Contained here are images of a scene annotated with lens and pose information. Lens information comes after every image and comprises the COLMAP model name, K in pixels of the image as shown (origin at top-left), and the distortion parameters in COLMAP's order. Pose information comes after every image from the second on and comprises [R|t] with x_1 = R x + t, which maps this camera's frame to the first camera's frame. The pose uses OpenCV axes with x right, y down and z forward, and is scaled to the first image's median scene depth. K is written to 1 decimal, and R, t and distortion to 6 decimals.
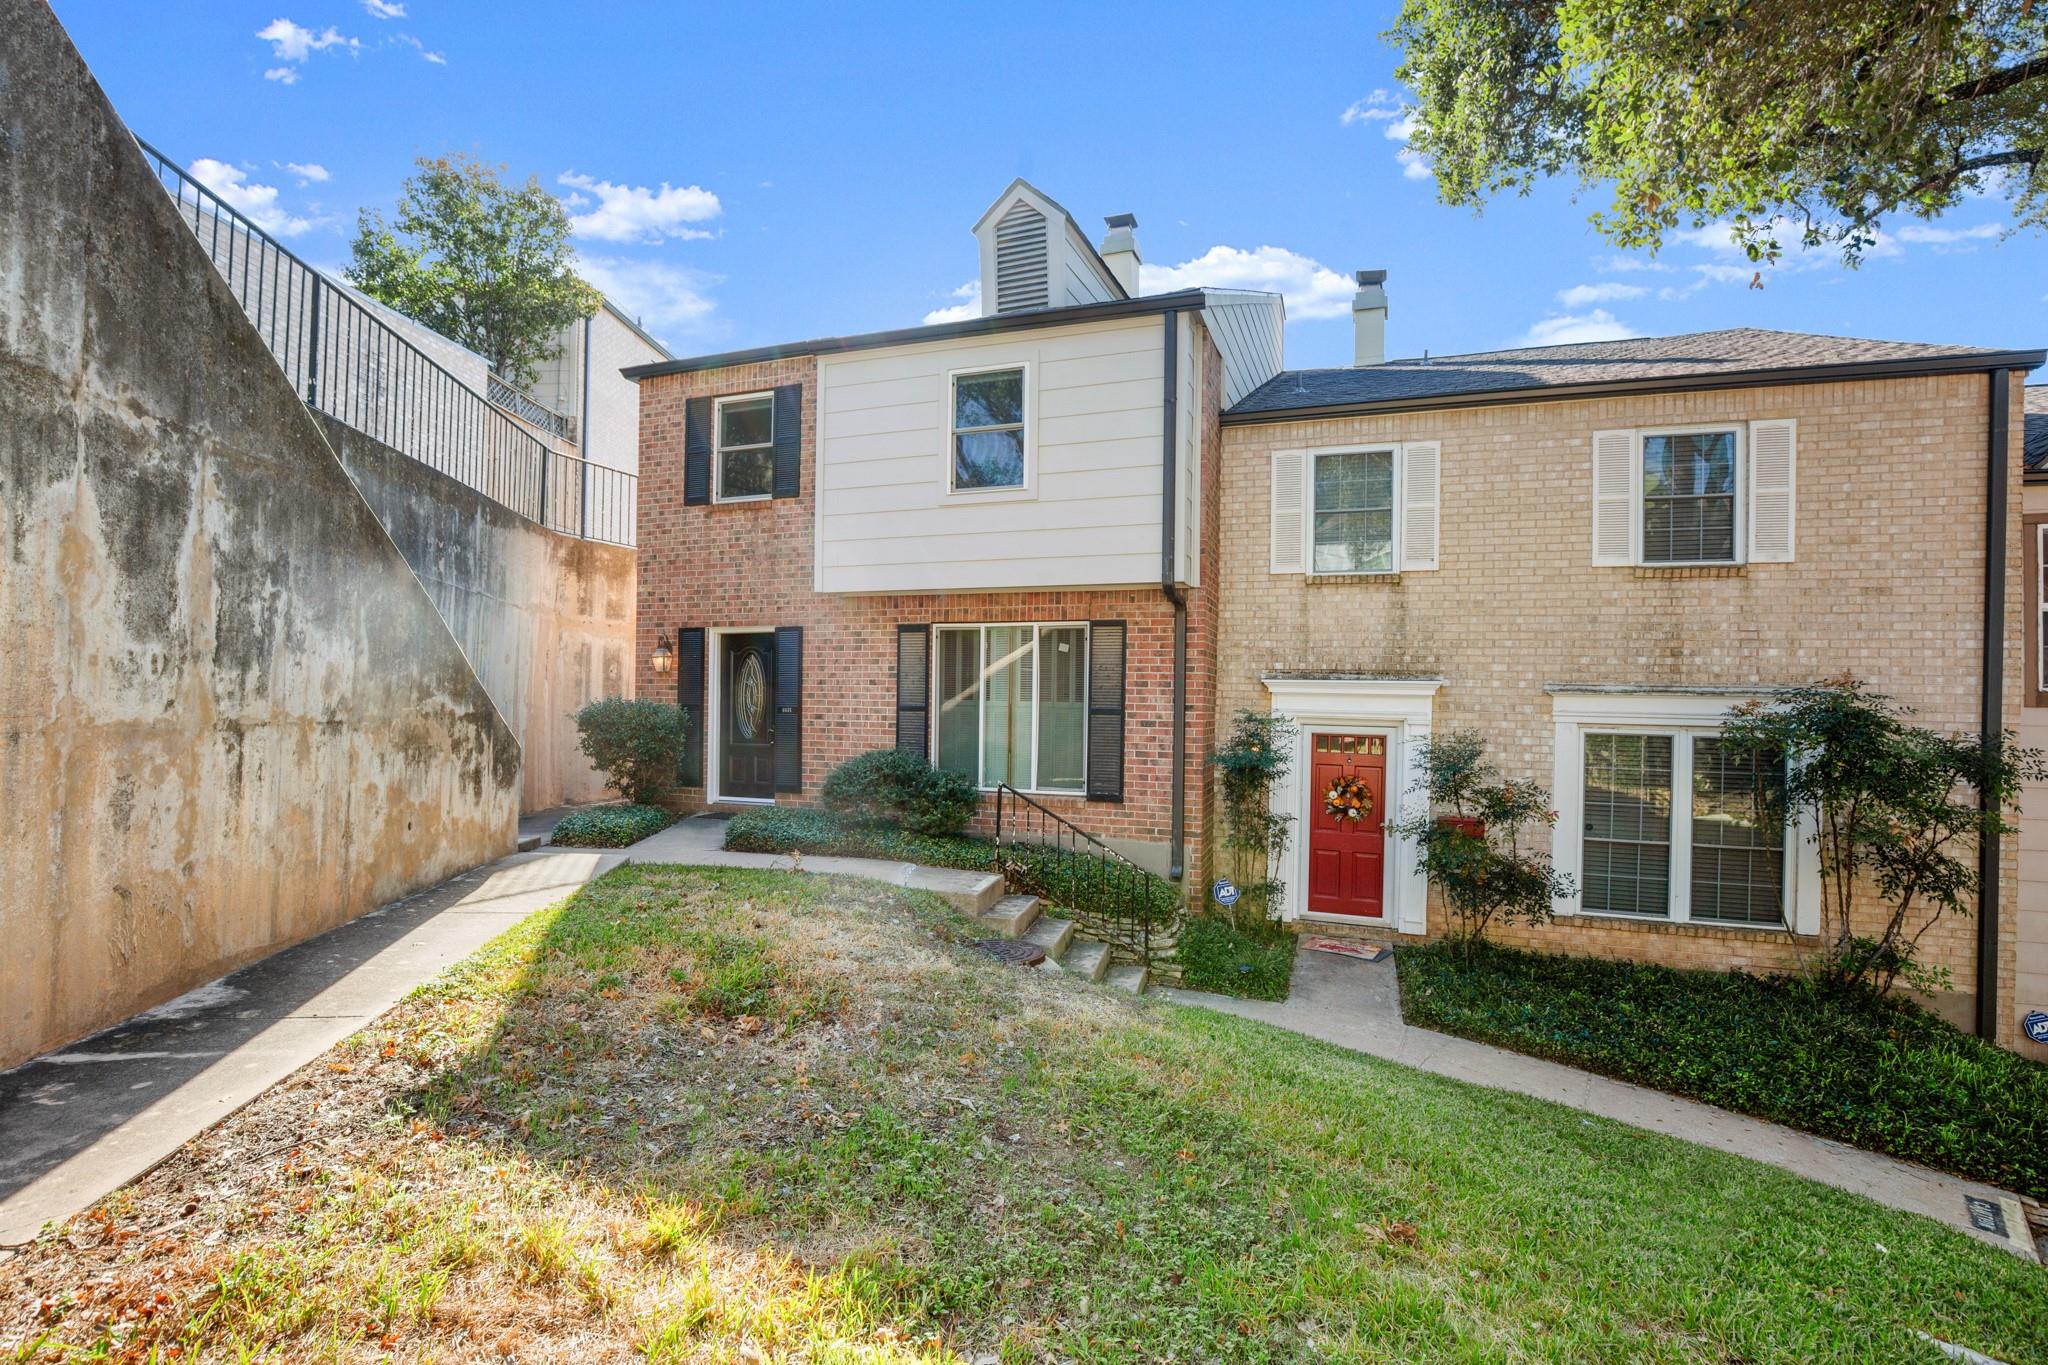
lens RADIAL K [[929.0, 0, 1037.9], [0, 929.0, 677.9], [0, 0, 1]] dist [-0.010438, 0.002592]
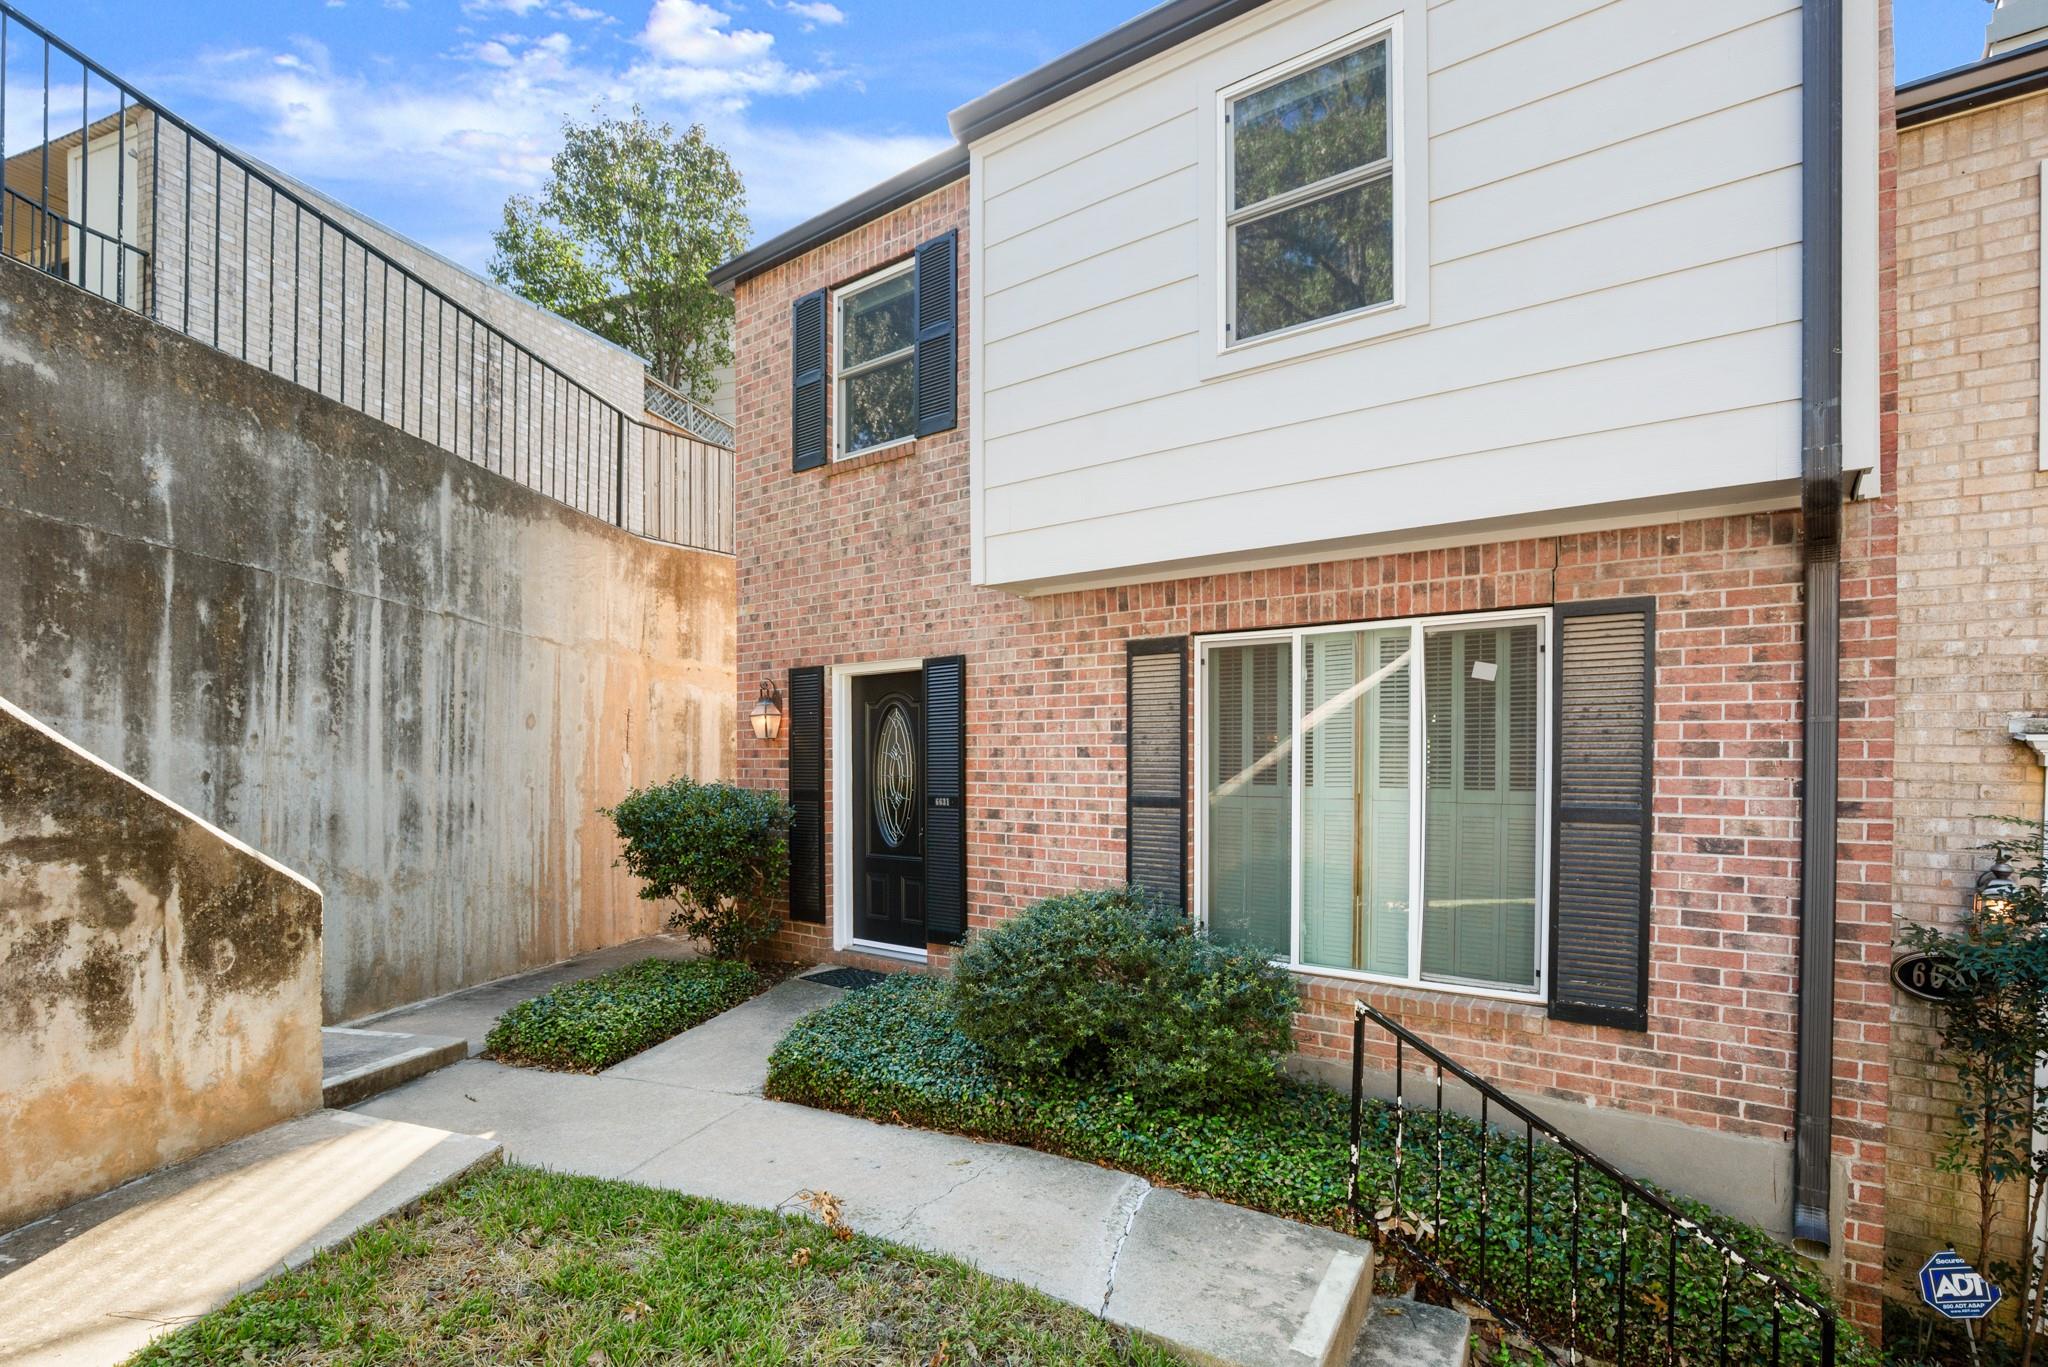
lens RADIAL K [[929.0, 0, 1025.4], [0, 929.0, 756.8], [0, 0, 1]] dist [-0.010438, 0.002592]
pose [[0.950557, -0.008817, -0.310426, -0.042940], [0.012105, 0.999889, 0.008668, 0.002379], [0.310315, -0.011997, 0.950558, 0.483487]]
